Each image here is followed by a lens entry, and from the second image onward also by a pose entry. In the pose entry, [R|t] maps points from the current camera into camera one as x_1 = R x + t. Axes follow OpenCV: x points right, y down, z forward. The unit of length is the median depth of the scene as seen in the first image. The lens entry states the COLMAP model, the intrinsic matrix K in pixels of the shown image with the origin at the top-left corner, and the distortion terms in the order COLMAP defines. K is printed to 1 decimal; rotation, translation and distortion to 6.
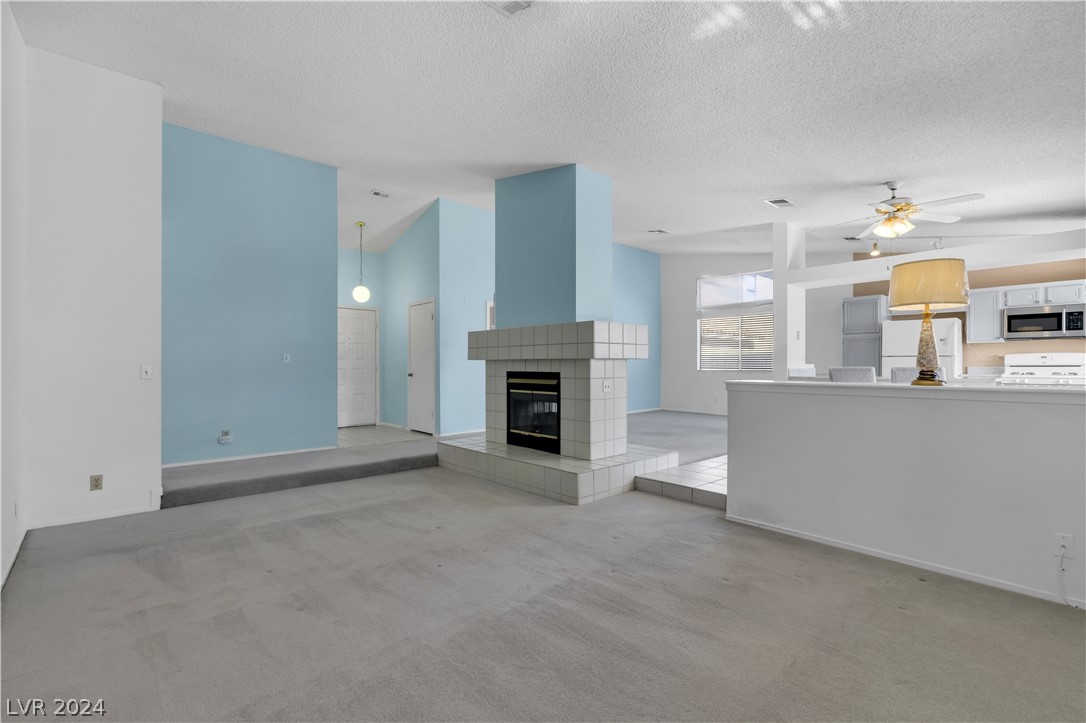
lens RADIAL K [[482.4, 0, 536.5], [0, 482.4, 366.0], [0, 0, 1]] dist [0.006350, -0.003652]
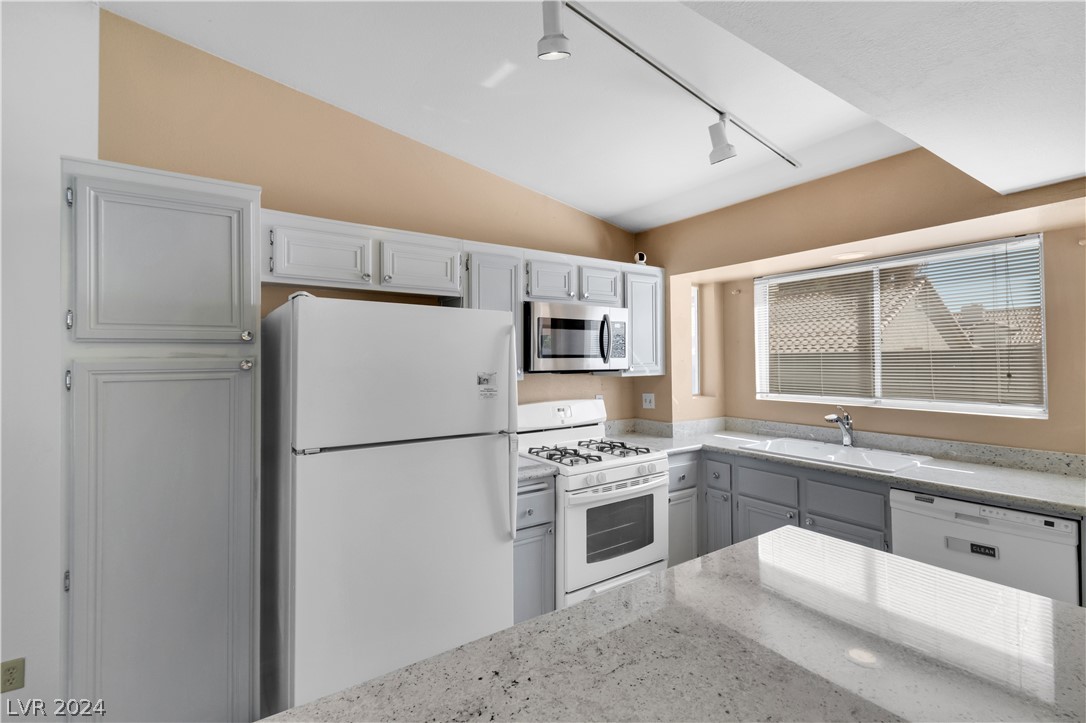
lens RADIAL K [[482.4, 0, 549.5], [0, 482.4, 355.0], [0, 0, 1]] dist [0.006350, -0.003652]
pose [[0.138158, 0.013931, 0.990312, 0.552614], [0.012607, 0.999795, -0.015823, -0.064573], [-0.990330, 0.014670, 0.137954, 0.923194]]
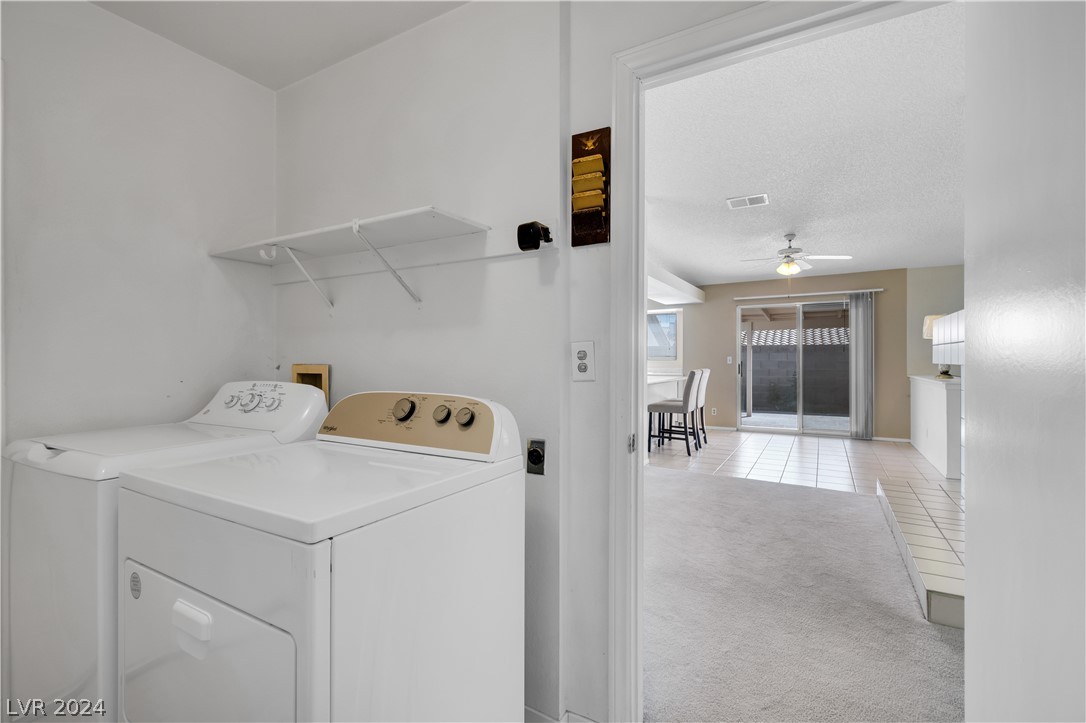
lens RADIAL K [[482.4, 0, 543.2], [0, 482.4, 359.9], [0, 0, 1]] dist [0.006350, -0.003652]
pose [[-0.306279, 0.004897, 0.951929, -0.237377], [0.004365, 0.999983, -0.003740, -0.014938], [-0.951932, 0.003010, -0.306296, 1.393558]]
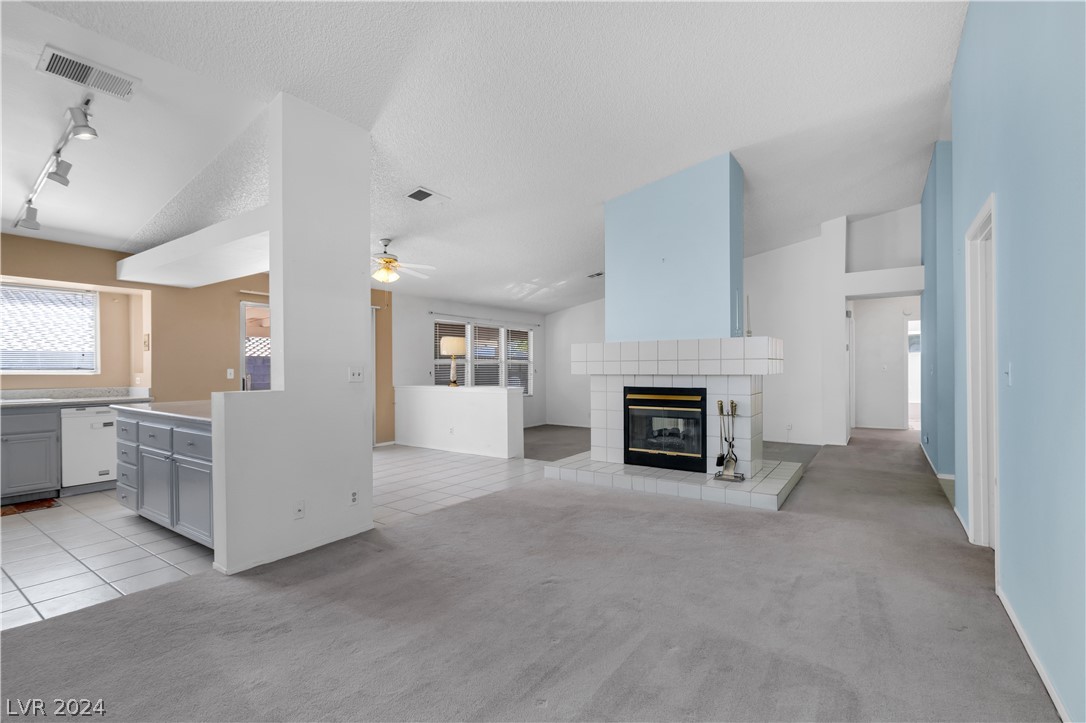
lens RADIAL K [[482.4, 0, 548.3], [0, 482.4, 369.0], [0, 0, 1]] dist [0.006350, -0.003652]
pose [[-0.972754, 0.010756, -0.231589, 0.412402], [0.009870, 0.999939, 0.004984, -0.024486], [0.231629, 0.002562, -0.972801, 1.566952]]
